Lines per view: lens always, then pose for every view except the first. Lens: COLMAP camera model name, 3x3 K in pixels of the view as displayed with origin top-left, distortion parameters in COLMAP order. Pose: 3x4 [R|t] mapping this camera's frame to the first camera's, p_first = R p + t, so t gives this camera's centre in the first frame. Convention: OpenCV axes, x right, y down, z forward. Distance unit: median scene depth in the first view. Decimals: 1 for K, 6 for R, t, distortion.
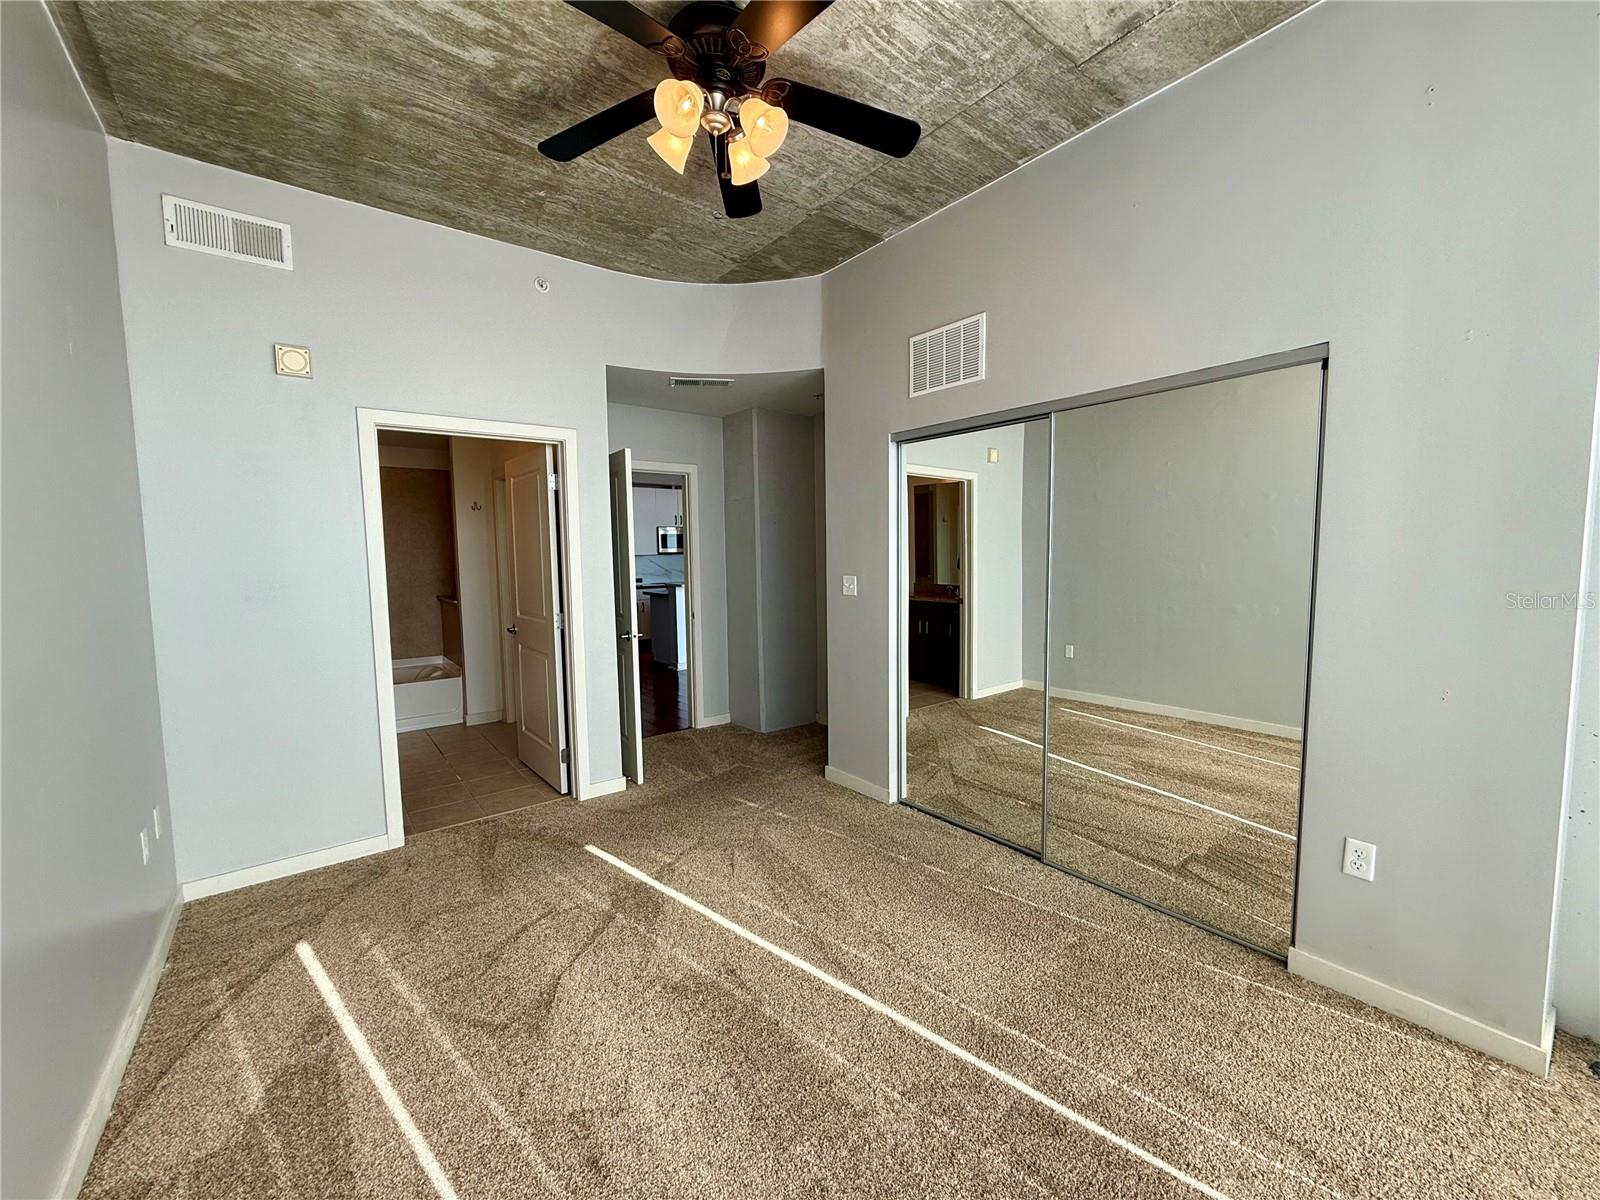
lens RADIAL K [[630.7, 0, 803.2], [0, 630.7, 602.4], [0, 0, 1]] dist [-0.000808, 0.000072]
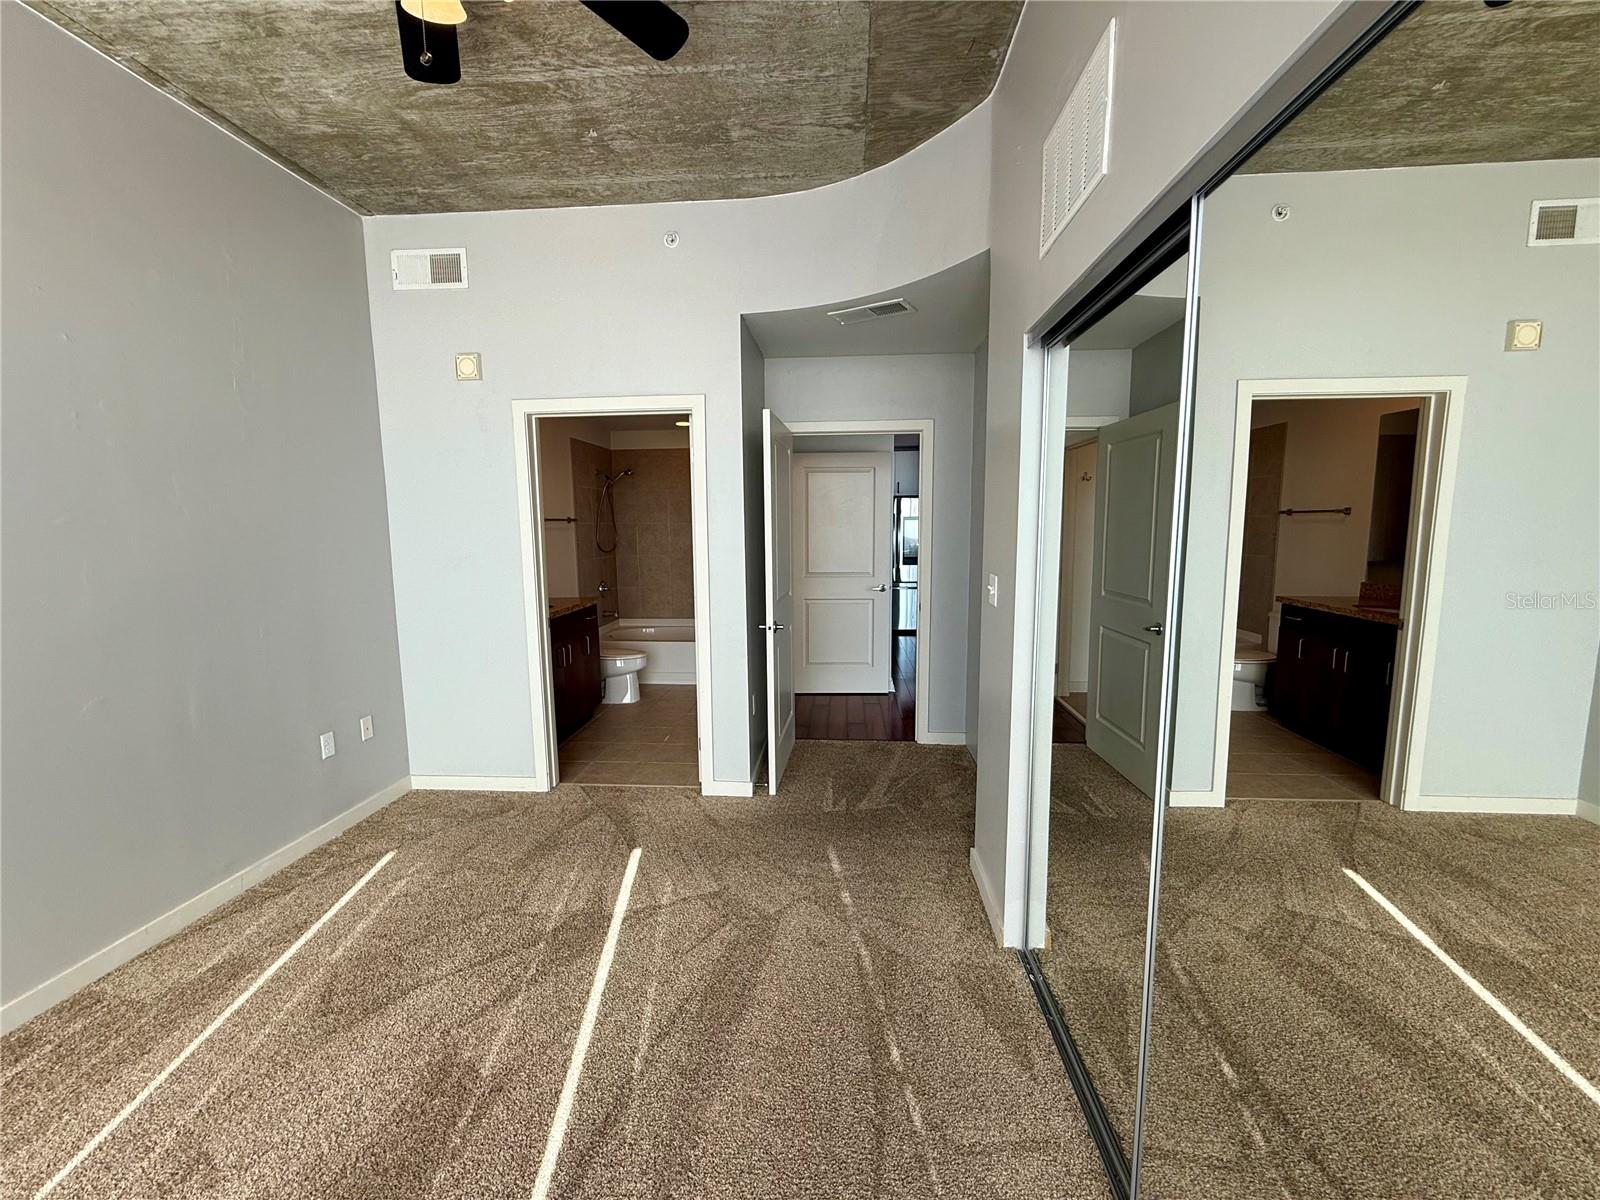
lens RADIAL K [[638.1, 0, 797.9], [0, 638.1, 601.5], [0, 0, 1]] dist [0.000635, -0.000257]
pose [[0.739438, 0.089190, -0.667290, 0.389368], [-0.057161, 0.995924, 0.069773, -0.051747], [0.670793, -0.013450, 0.741523, 0.421964]]
